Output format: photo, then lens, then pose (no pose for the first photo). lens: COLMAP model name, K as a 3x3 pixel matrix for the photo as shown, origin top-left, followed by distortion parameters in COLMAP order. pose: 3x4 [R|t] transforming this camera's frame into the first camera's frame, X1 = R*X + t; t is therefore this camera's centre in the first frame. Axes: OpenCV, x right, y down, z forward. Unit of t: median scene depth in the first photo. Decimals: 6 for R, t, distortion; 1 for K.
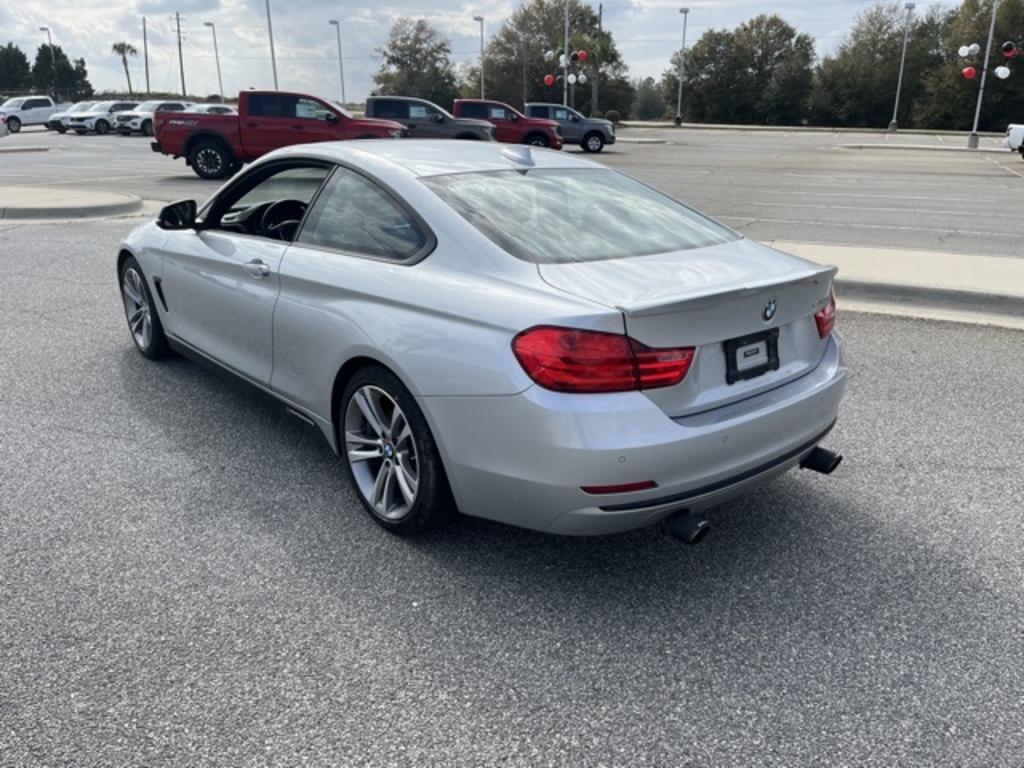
lens RADIAL K [[754.0, 0, 507.3], [0, 754.0, 385.6], [0, 0, 1]] dist [0.065969, -0.079743]
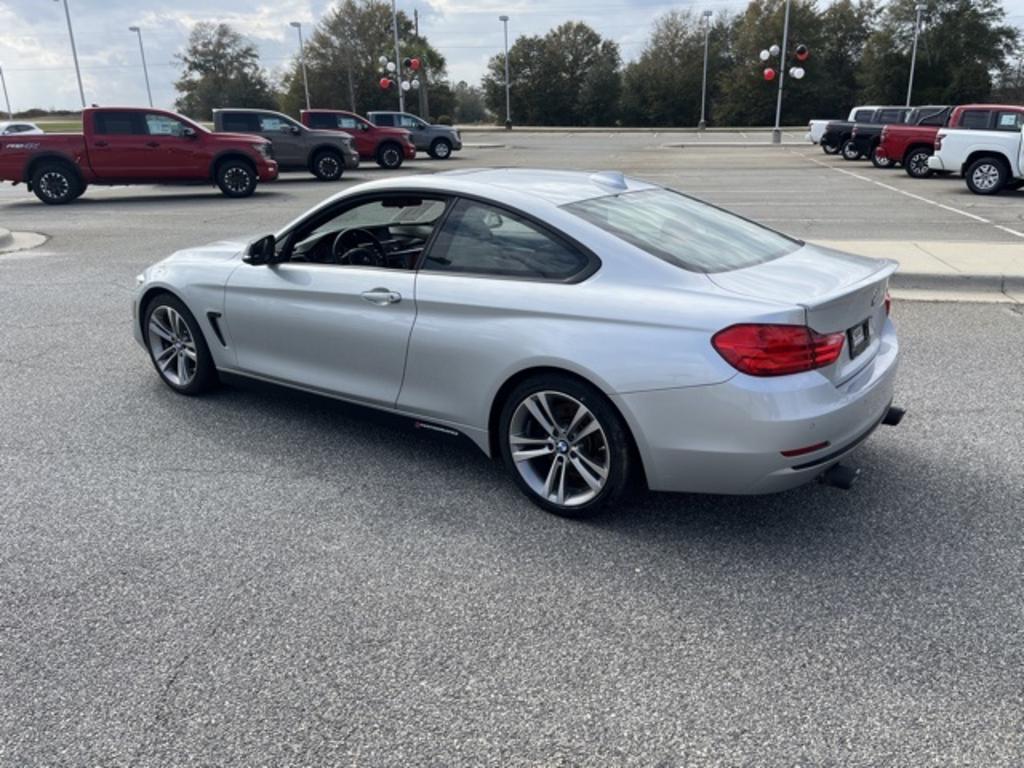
lens RADIAL K [[754.0, 0, 518.8], [0, 754.0, 385.2], [0, 0, 1]] dist [0.065969, -0.079743]
pose [[0.973136, -0.098470, 0.208110, -0.362675], [0.099744, 0.995003, 0.004389, -0.014304], [-0.207502, 0.016487, 0.978096, -0.079662]]
